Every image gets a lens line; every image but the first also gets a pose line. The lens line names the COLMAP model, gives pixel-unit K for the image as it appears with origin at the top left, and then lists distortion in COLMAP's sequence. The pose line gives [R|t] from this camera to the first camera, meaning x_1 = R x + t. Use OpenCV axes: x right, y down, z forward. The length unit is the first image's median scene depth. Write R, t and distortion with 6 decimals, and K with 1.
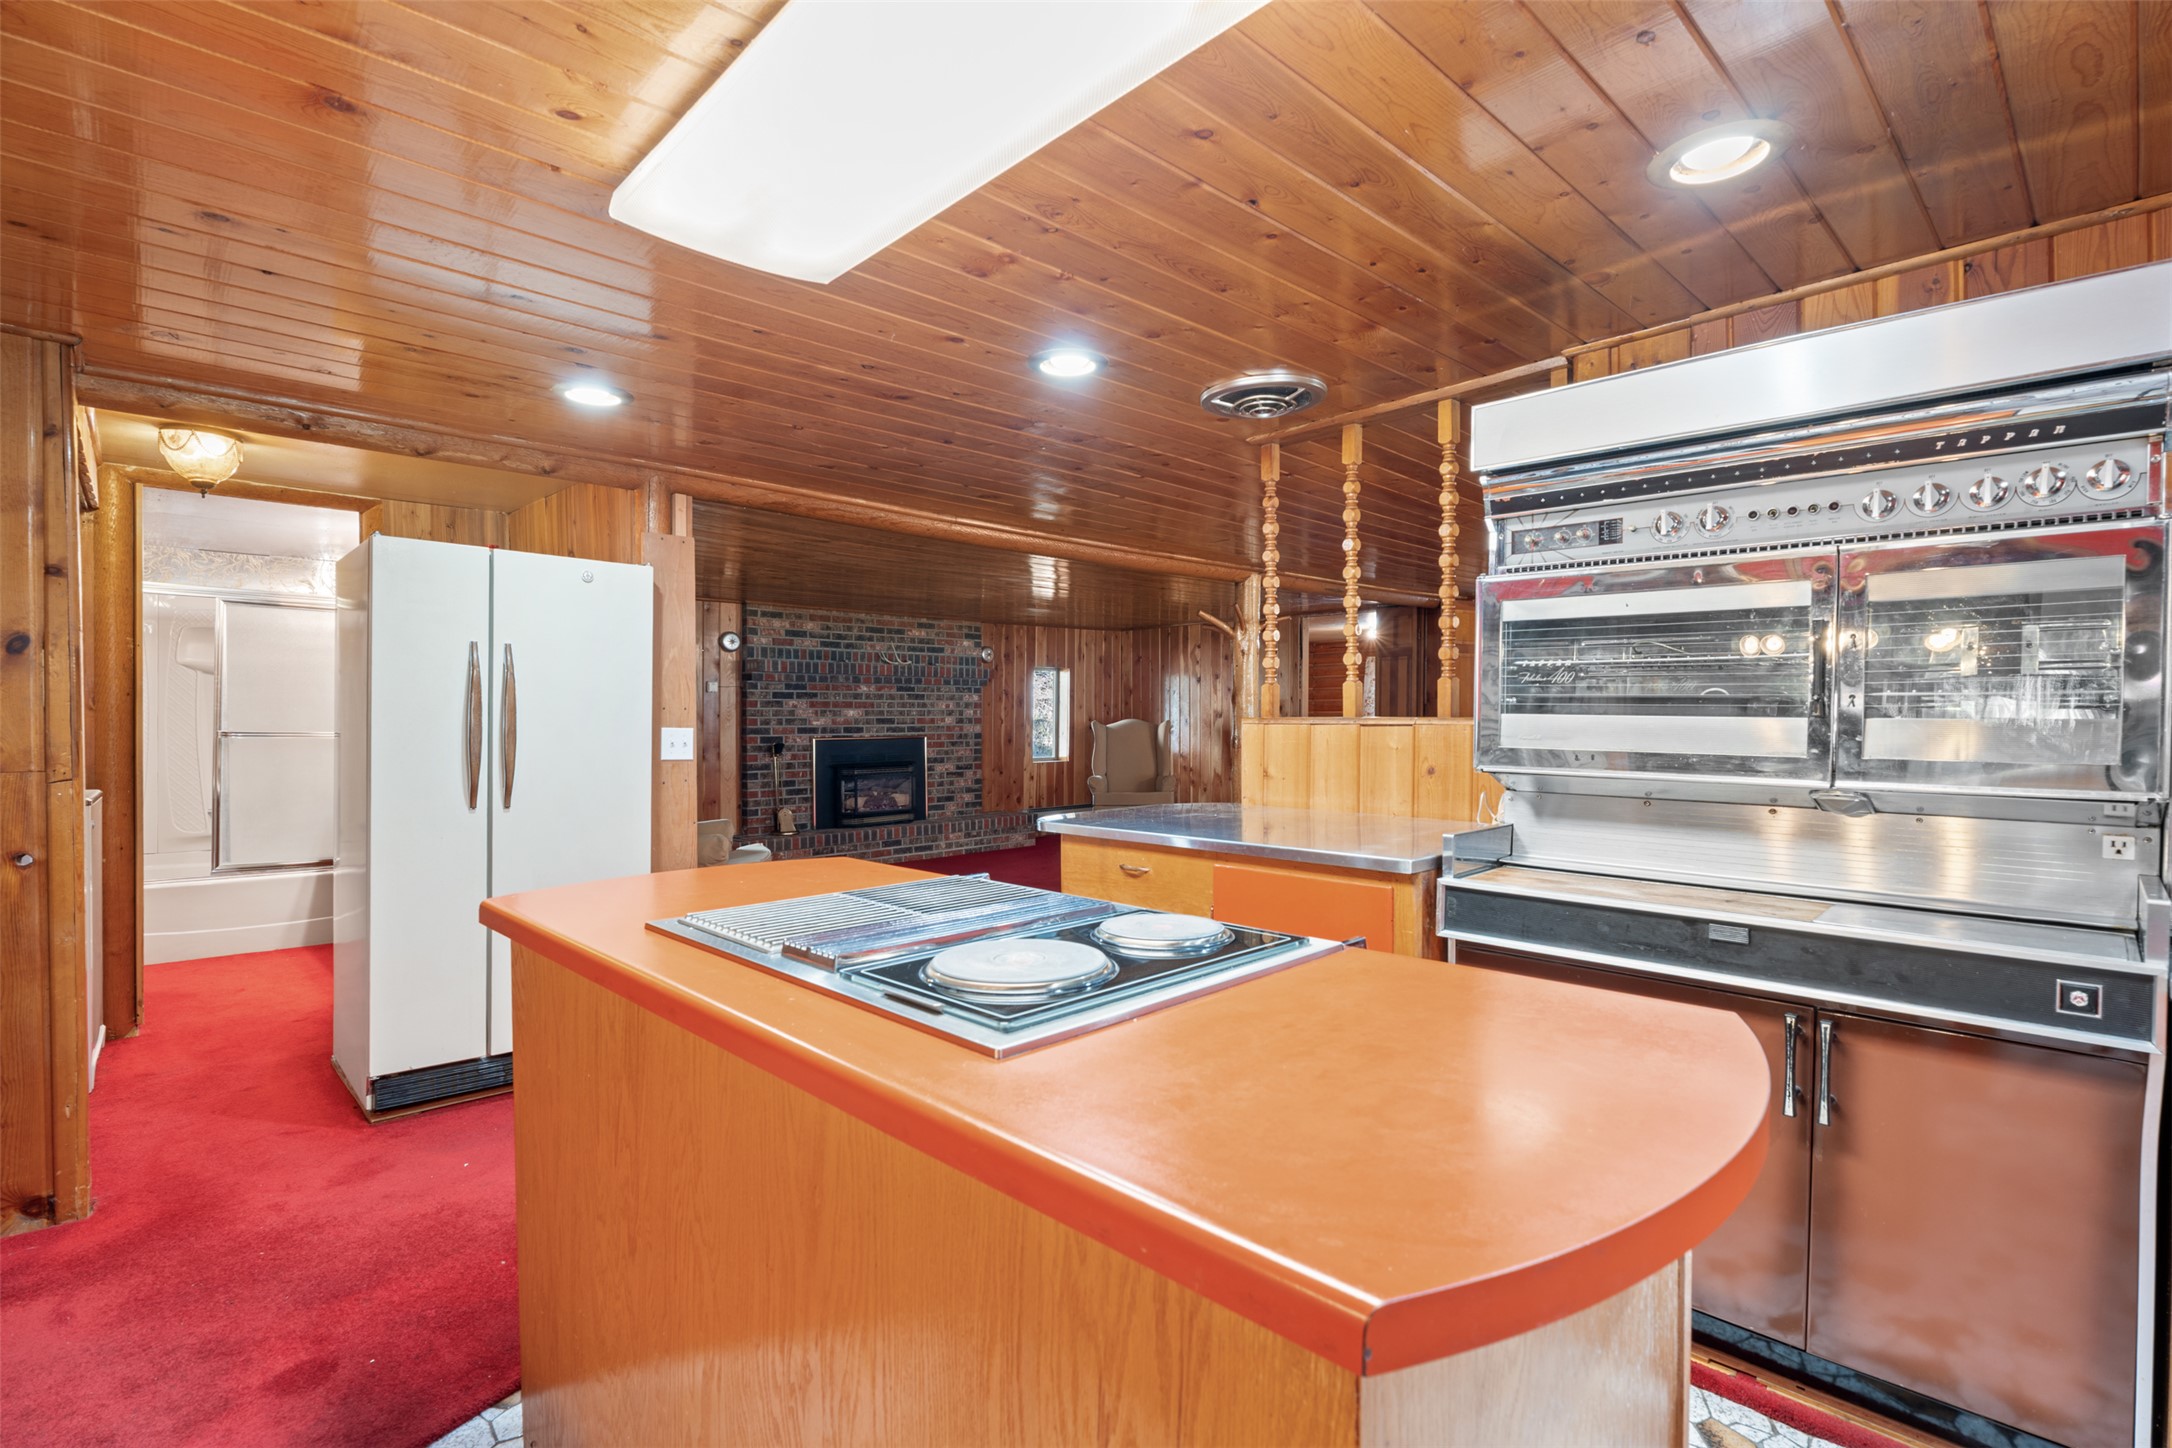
lens RADIAL K [[1028.4, 0, 1075.8], [0, 1028.4, 728.9], [0, 0, 1]] dist [-0.005016, -0.000534]
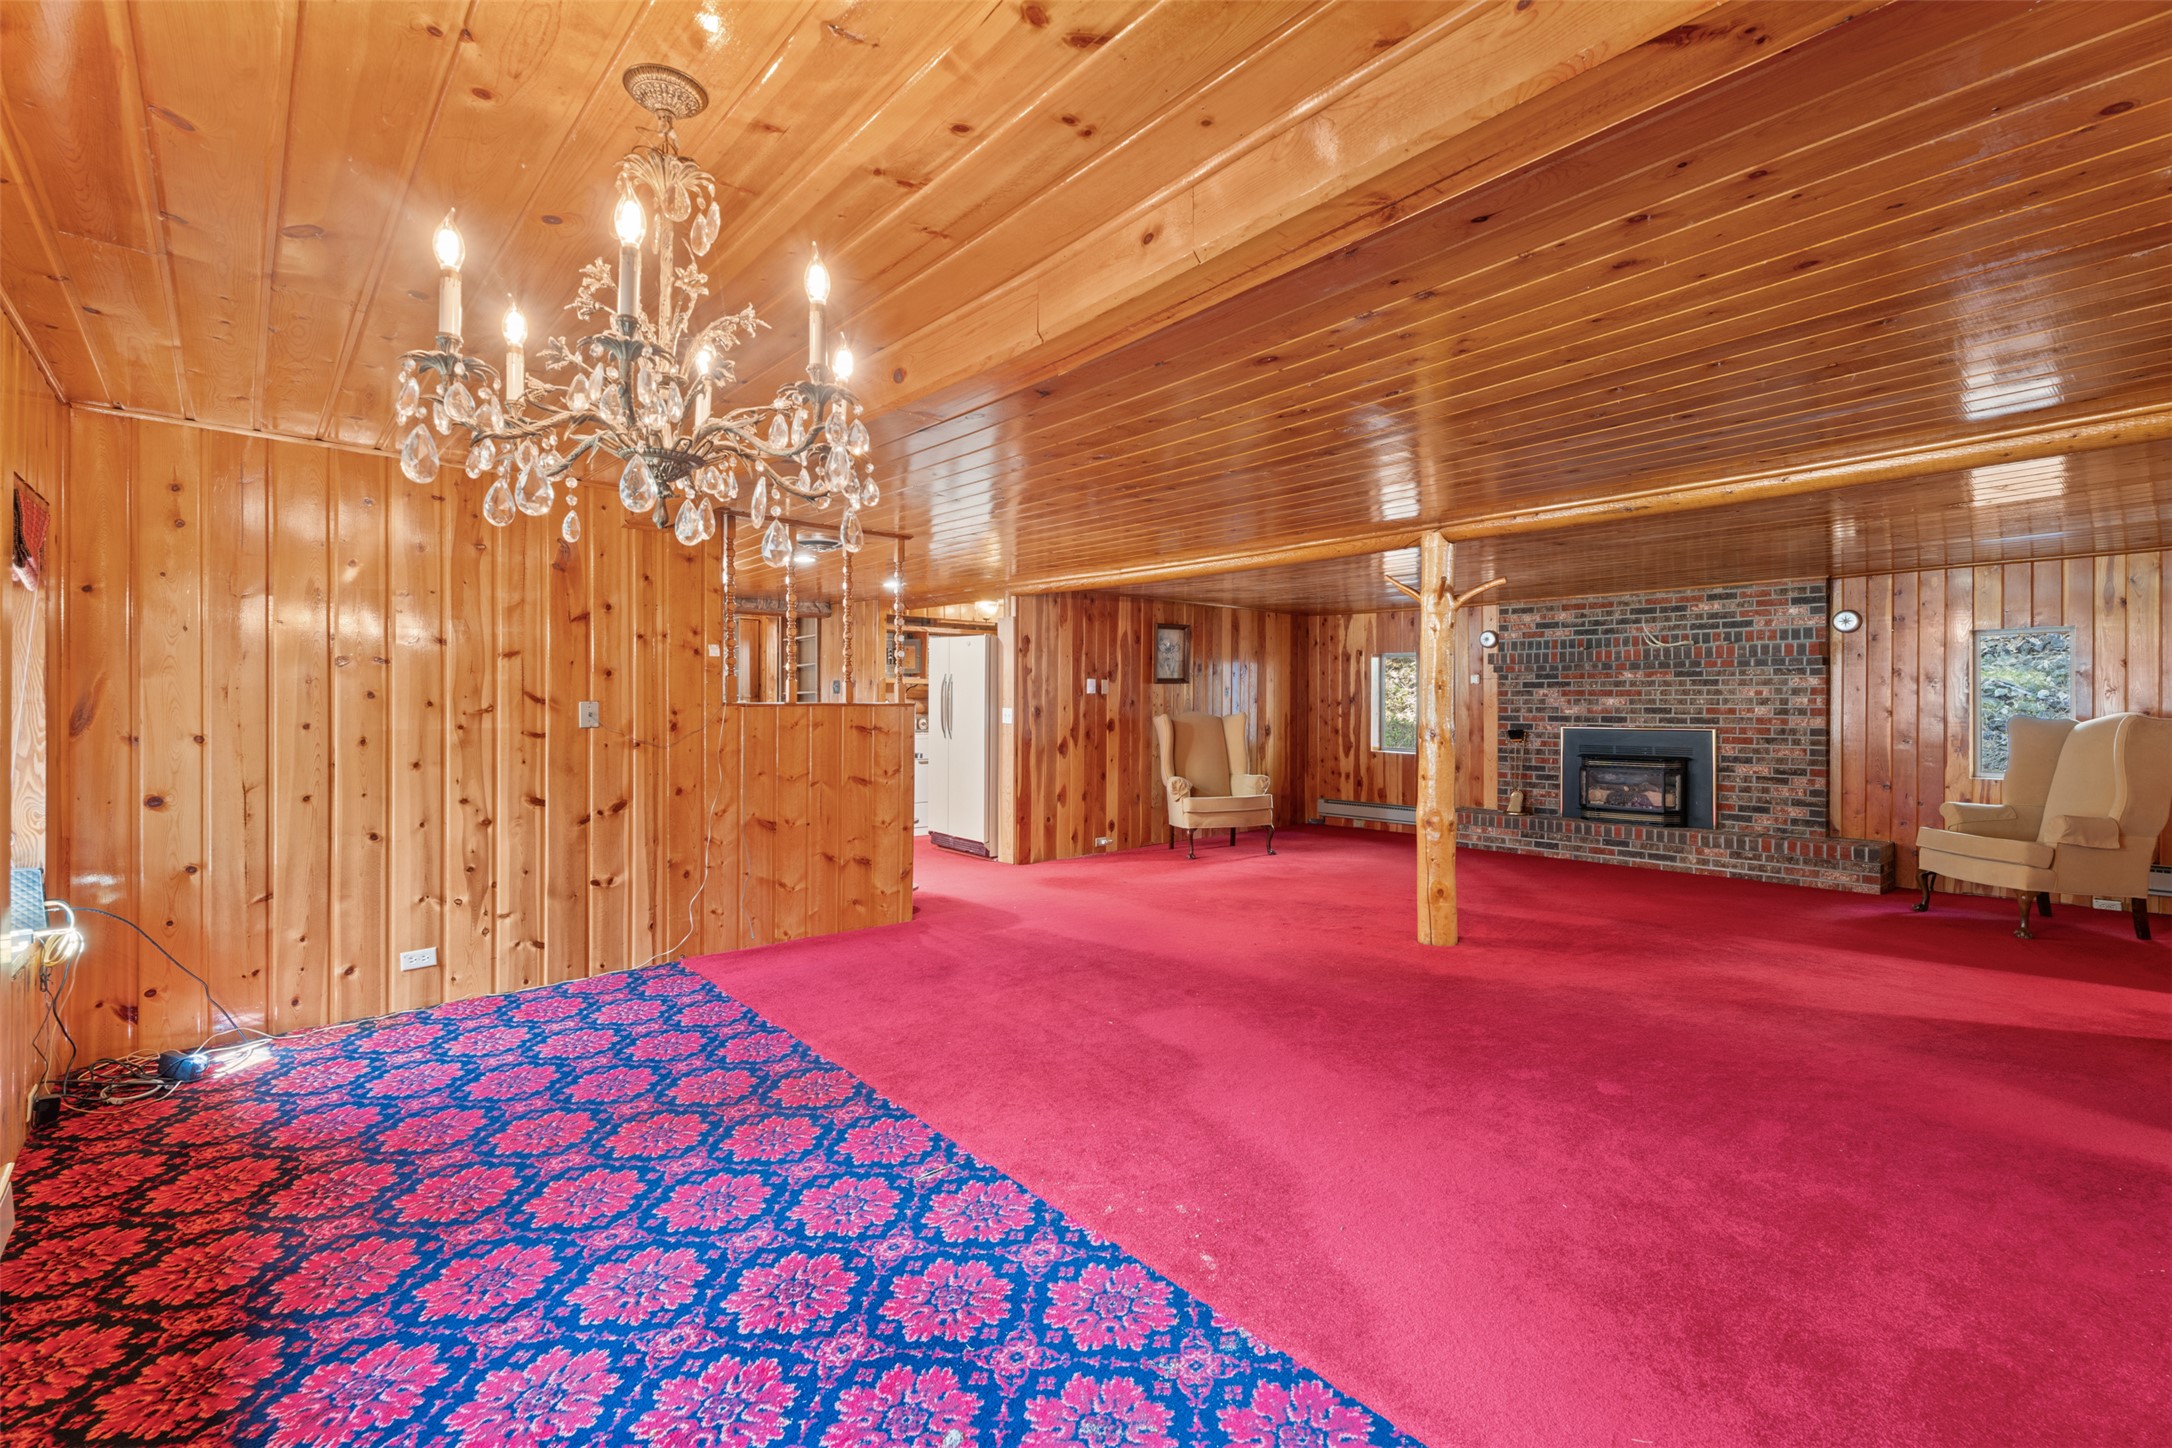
lens RADIAL K [[984.3, 0, 1085.9], [0, 984.3, 701.7], [0, 0, 1]] dist [0.002299, 0.000361]
pose [[-0.051104, -0.000183, -0.998693, 0.742124], [-0.015762, 0.999876, 0.000623, -0.008561], [0.998569, 0.015773, -0.051100, 0.580836]]
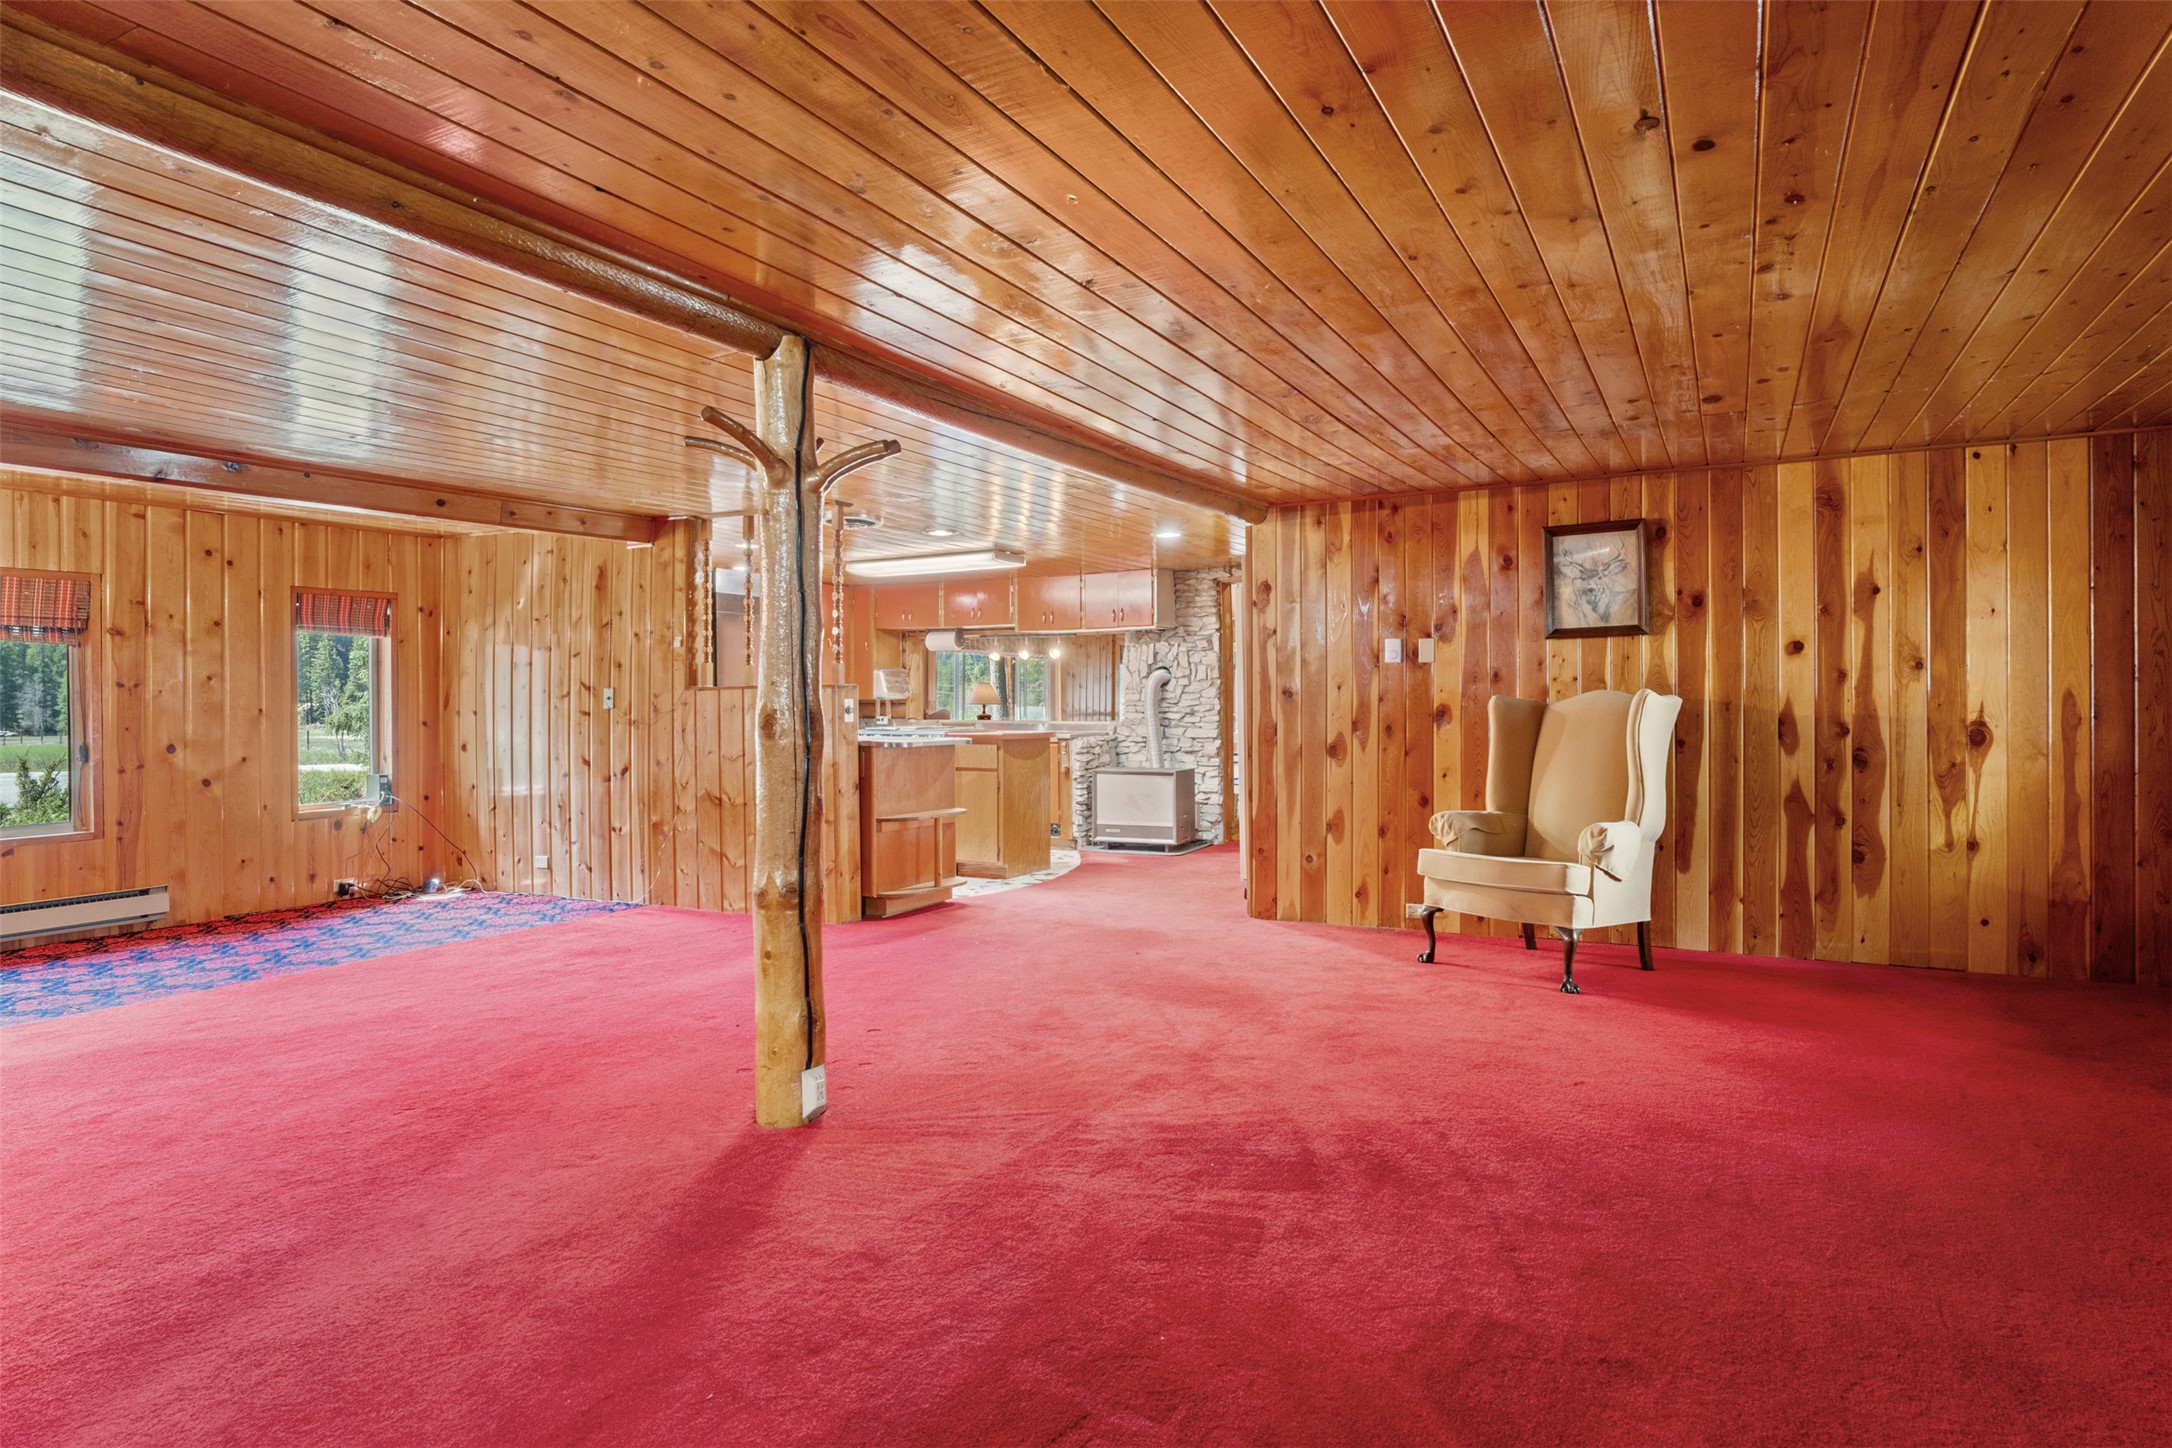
lens RADIAL K [[1156.7, 0, 1083.1], [0, 1156.7, 700.4], [0, 0, 1]] dist [-0.000634, -0.000033]
pose [[-0.956033, 0.008426, -0.293138, 0.148952], [0.005402, 0.999924, 0.011125, -0.002205], [0.293209, 0.009052, -0.956006, 1.146461]]
